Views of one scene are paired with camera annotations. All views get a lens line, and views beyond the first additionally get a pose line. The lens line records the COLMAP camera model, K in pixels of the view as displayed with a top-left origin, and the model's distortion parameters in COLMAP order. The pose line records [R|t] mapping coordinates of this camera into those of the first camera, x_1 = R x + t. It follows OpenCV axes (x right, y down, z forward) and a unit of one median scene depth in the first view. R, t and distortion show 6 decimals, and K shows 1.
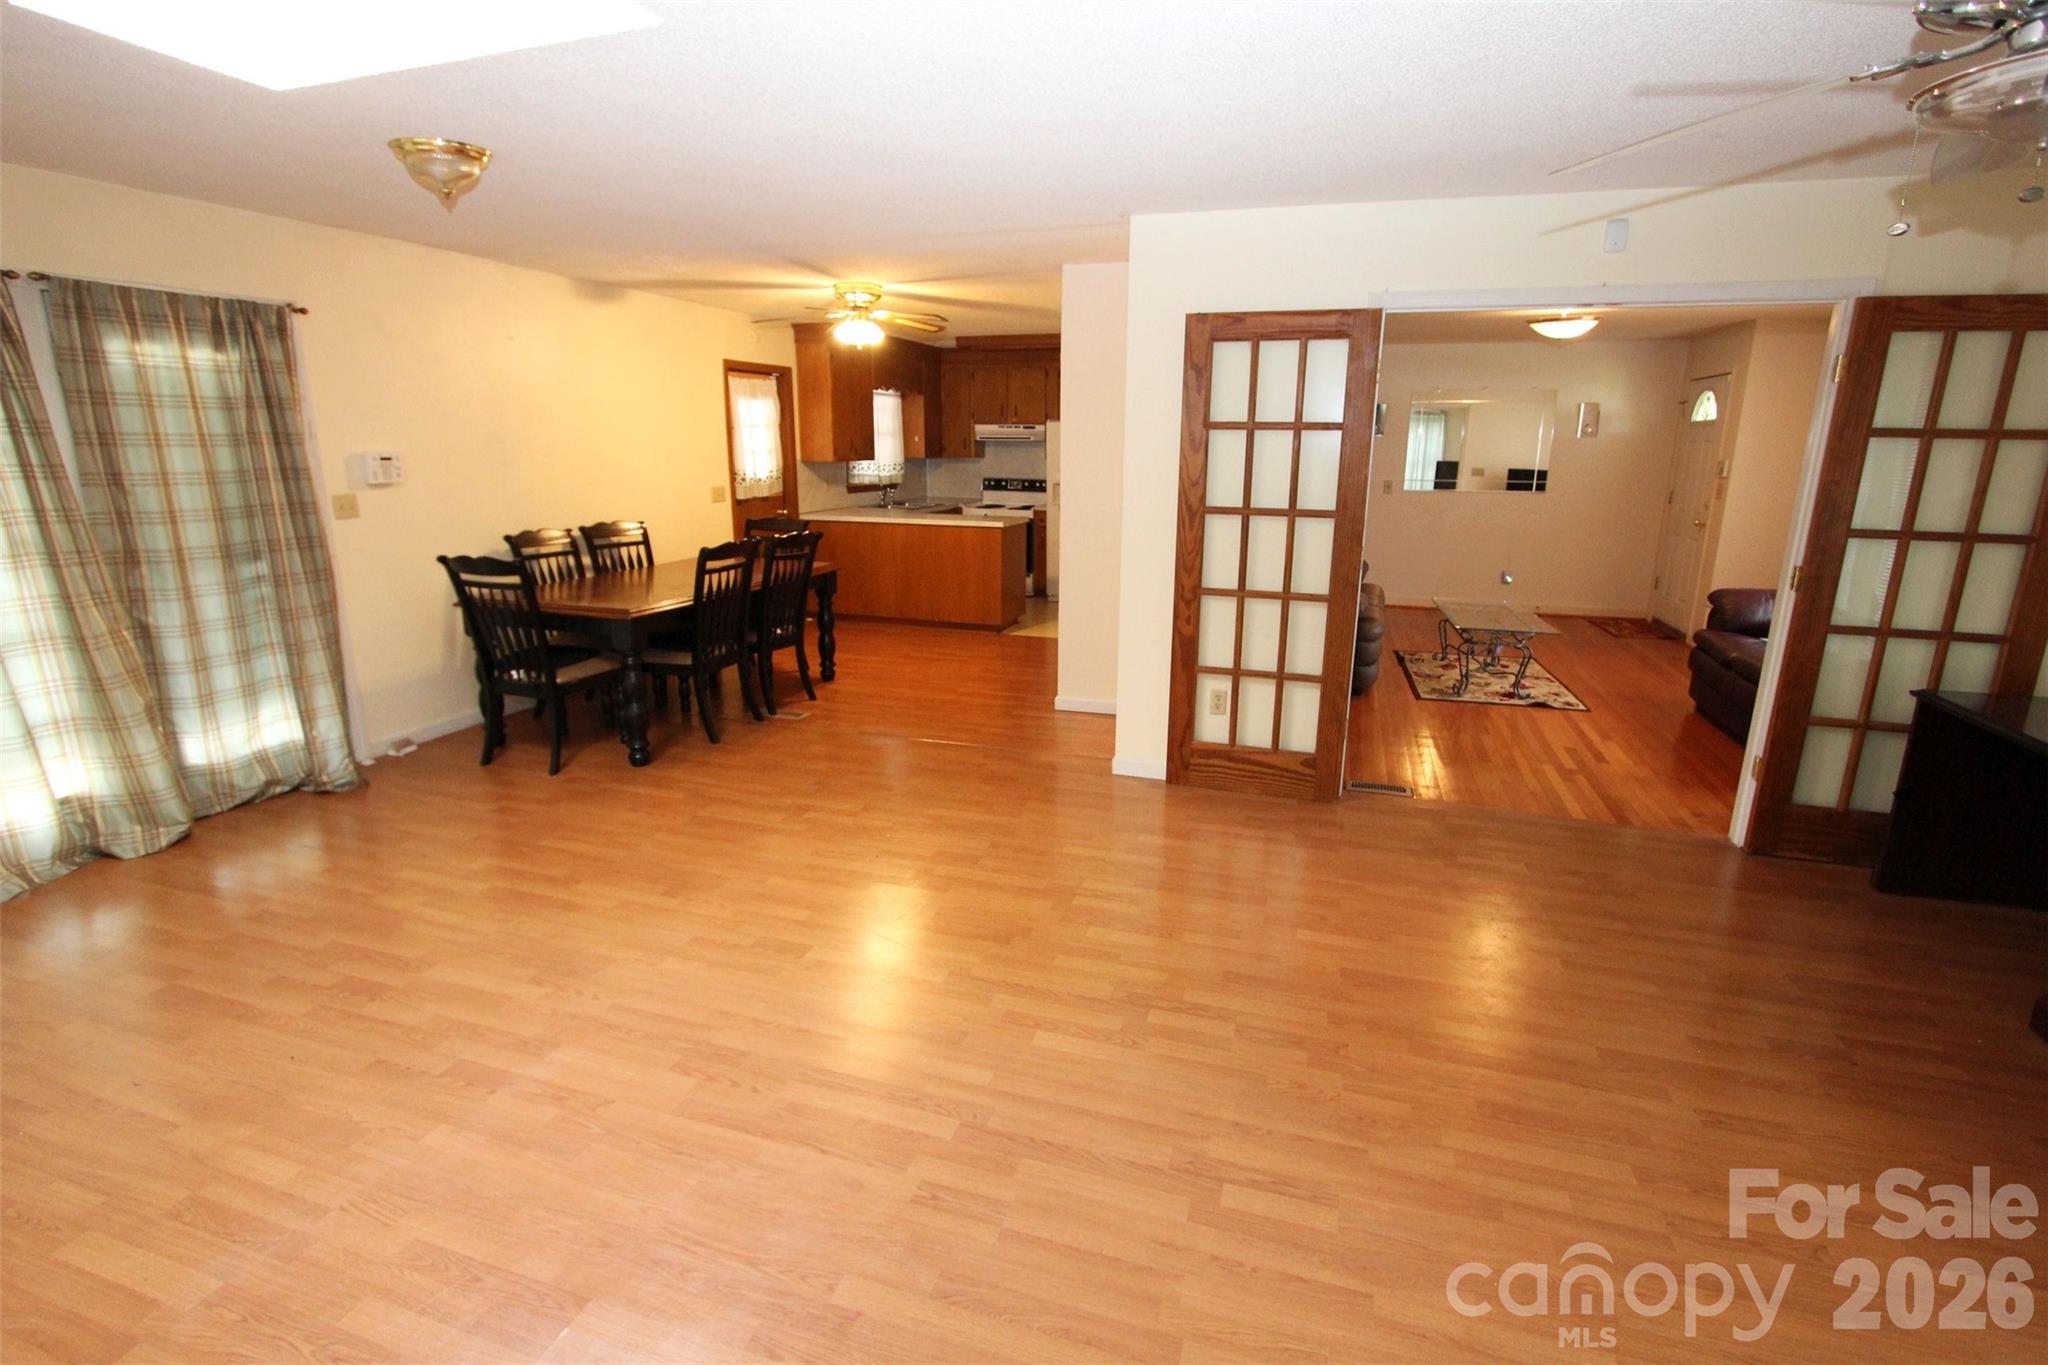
lens RADIAL K [[946.2, 0, 1055.9], [0, 946.2, 685.2], [0, 0, 1]] dist [-0.015871, 0.002529]
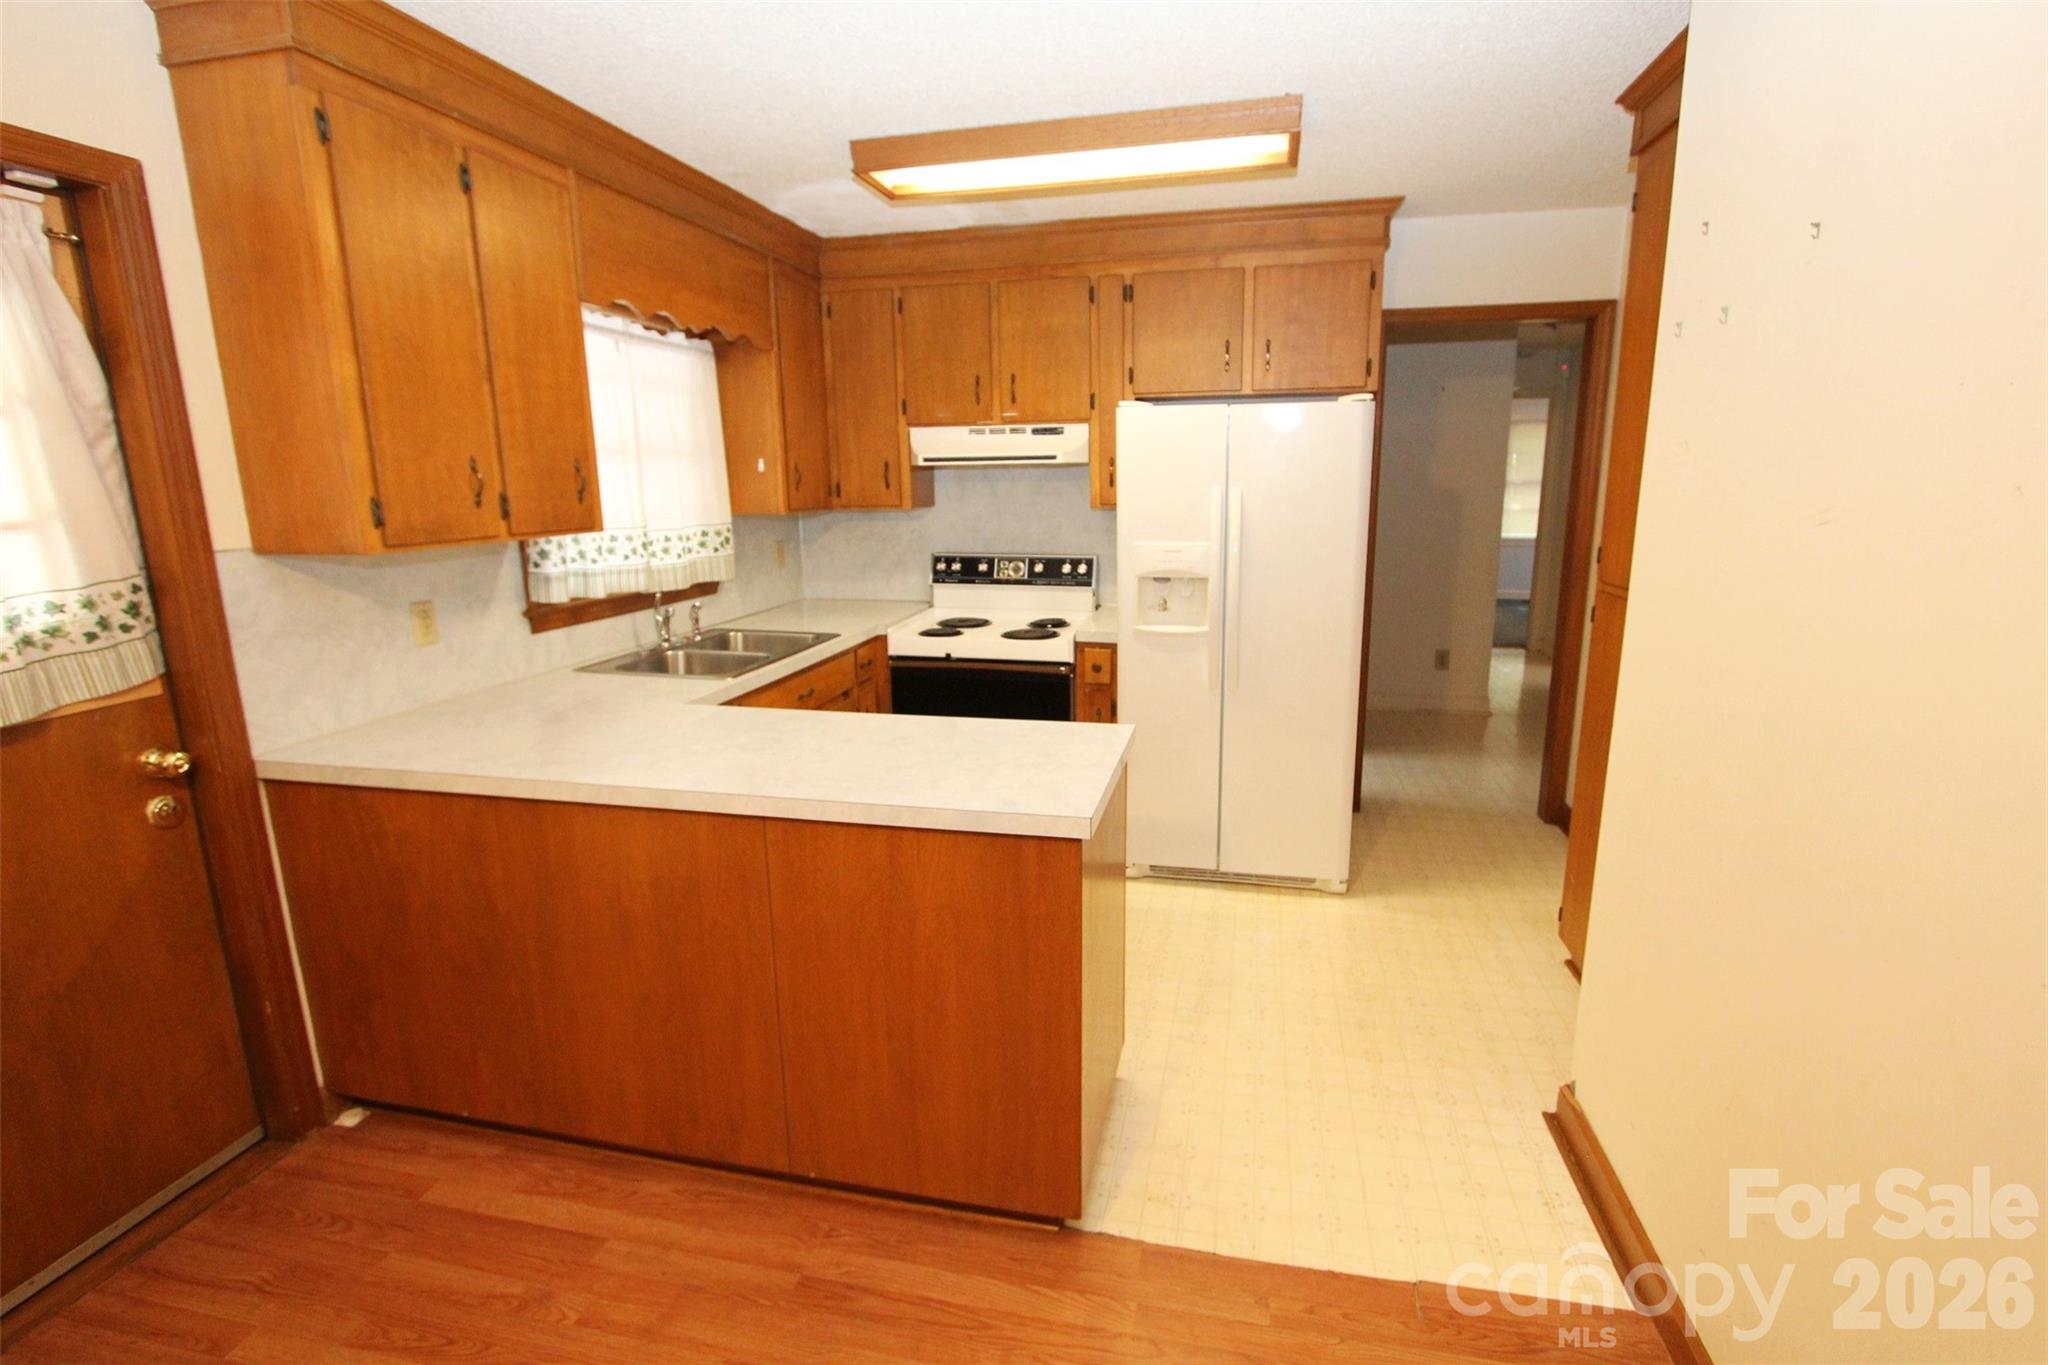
lens RADIAL K [[946.2, 0, 1040.9], [0, 946.2, 672.9], [0, 0, 1]] dist [-0.015871, 0.002529]
pose [[0.996841, -0.037409, 0.070055, -0.137825], [0.040629, 0.998156, -0.045109, -0.332501], [-0.068238, 0.047813, 0.996523, 1.321570]]
